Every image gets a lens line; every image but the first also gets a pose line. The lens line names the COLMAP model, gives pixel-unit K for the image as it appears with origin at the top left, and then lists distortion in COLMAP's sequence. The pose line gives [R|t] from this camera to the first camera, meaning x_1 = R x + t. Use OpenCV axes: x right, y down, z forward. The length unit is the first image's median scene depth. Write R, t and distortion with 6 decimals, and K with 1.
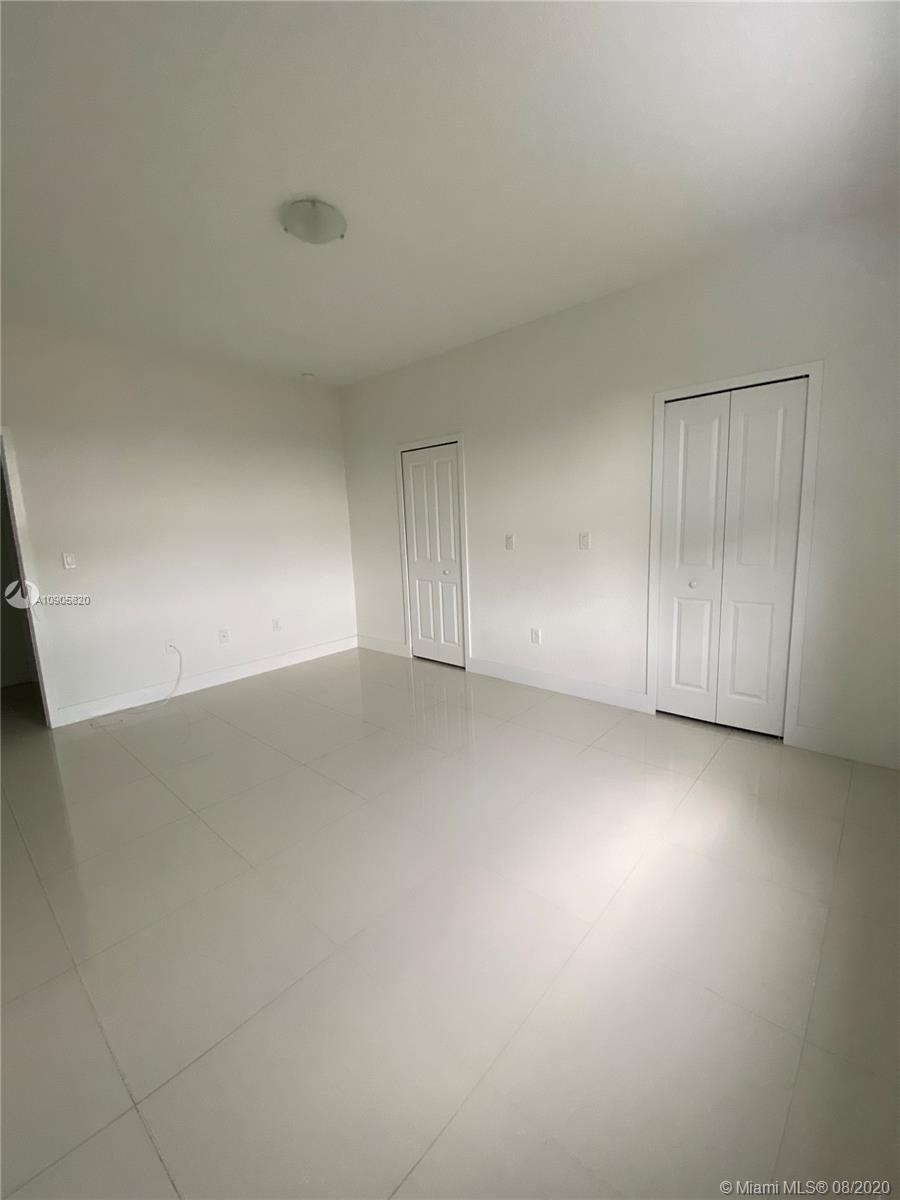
lens RADIAL K [[488.6, 0, 450.0], [0, 488.6, 600.0], [0, 0, 1]] dist [-0.001136, -0.000079]
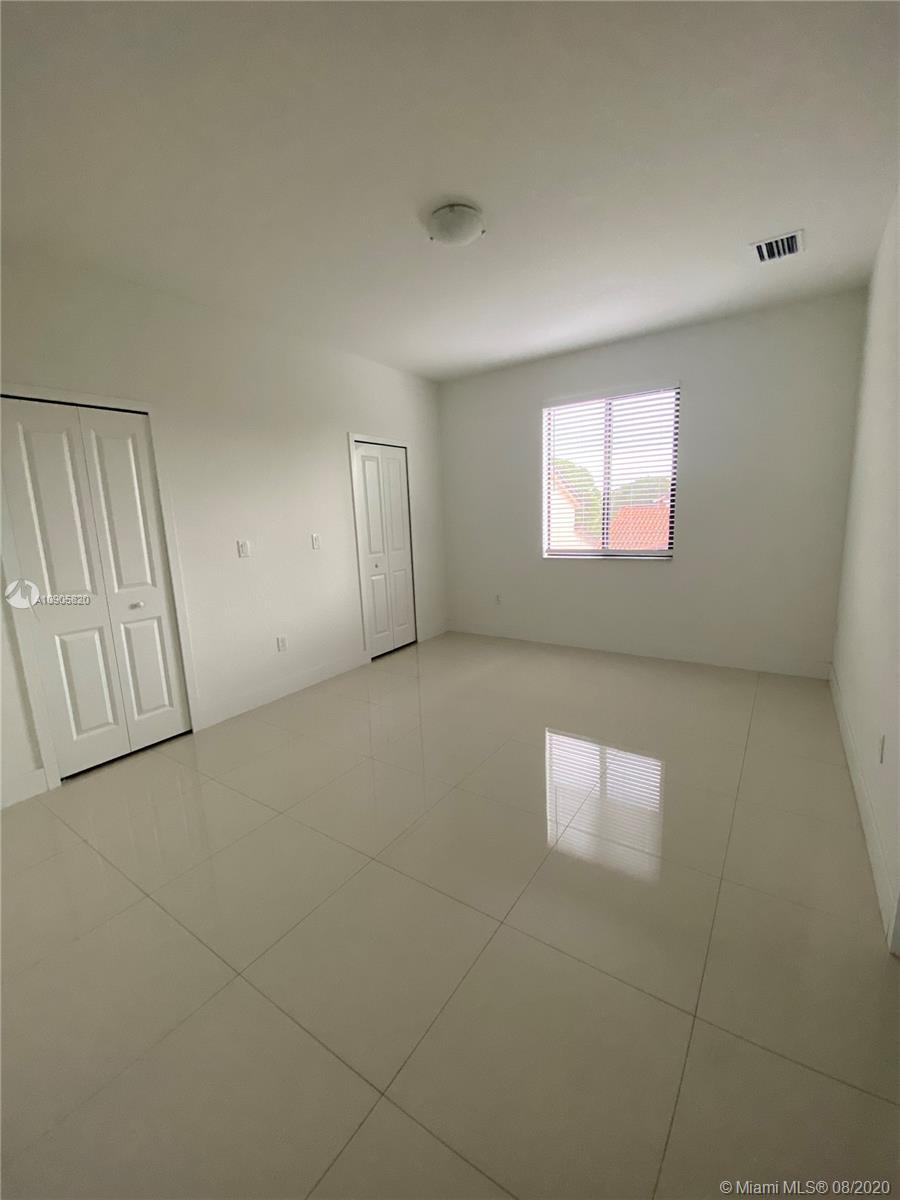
lens RADIAL K [[496.2, 0, 472.4], [0, 496.2, 596.2], [0, 0, 1]] dist [0.001746, -0.000022]
pose [[-0.193523, -0.113483, 0.974510, -0.756642], [0.206341, 0.966363, 0.153511, -0.080613], [-0.959152, 0.230789, -0.163598, 0.692299]]
